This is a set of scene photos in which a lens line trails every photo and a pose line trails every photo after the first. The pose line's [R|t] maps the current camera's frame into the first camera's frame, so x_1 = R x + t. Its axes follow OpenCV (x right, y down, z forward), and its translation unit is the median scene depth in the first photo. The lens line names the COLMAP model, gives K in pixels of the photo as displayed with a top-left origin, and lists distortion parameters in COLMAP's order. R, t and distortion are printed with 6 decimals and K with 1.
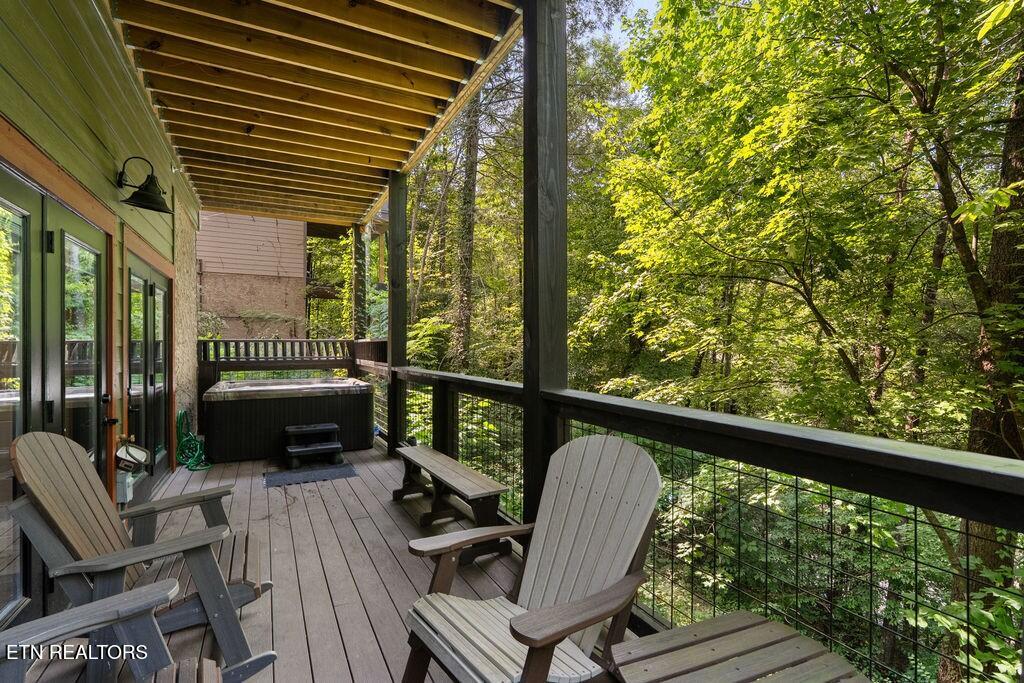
lens RADIAL K [[470.6, 0, 511.8], [0, 470.6, 342.6], [0, 0, 1]] dist [-0.000254, -0.000032]
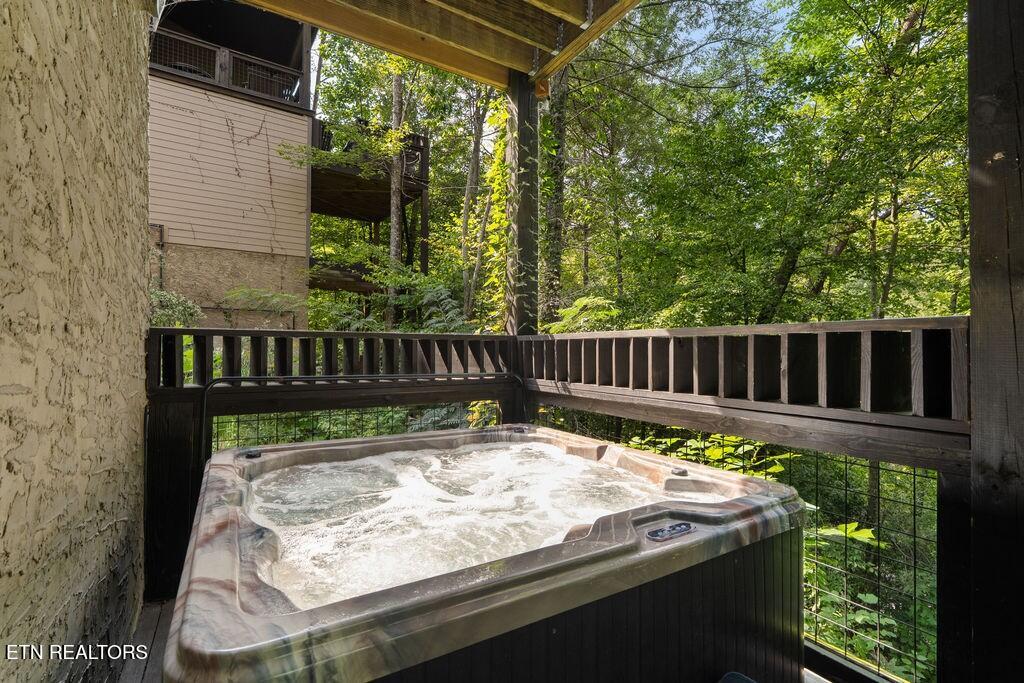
lens RADIAL K [[470.6, 0, 512.6], [0, 470.6, 345.0], [0, 0, 1]] dist [-0.000254, -0.000032]
pose [[0.998248, 0.009082, 0.058472, -0.175650], [-0.008580, 0.999924, -0.008834, 0.003880], [-0.058547, 0.008317, 0.998250, 0.267076]]
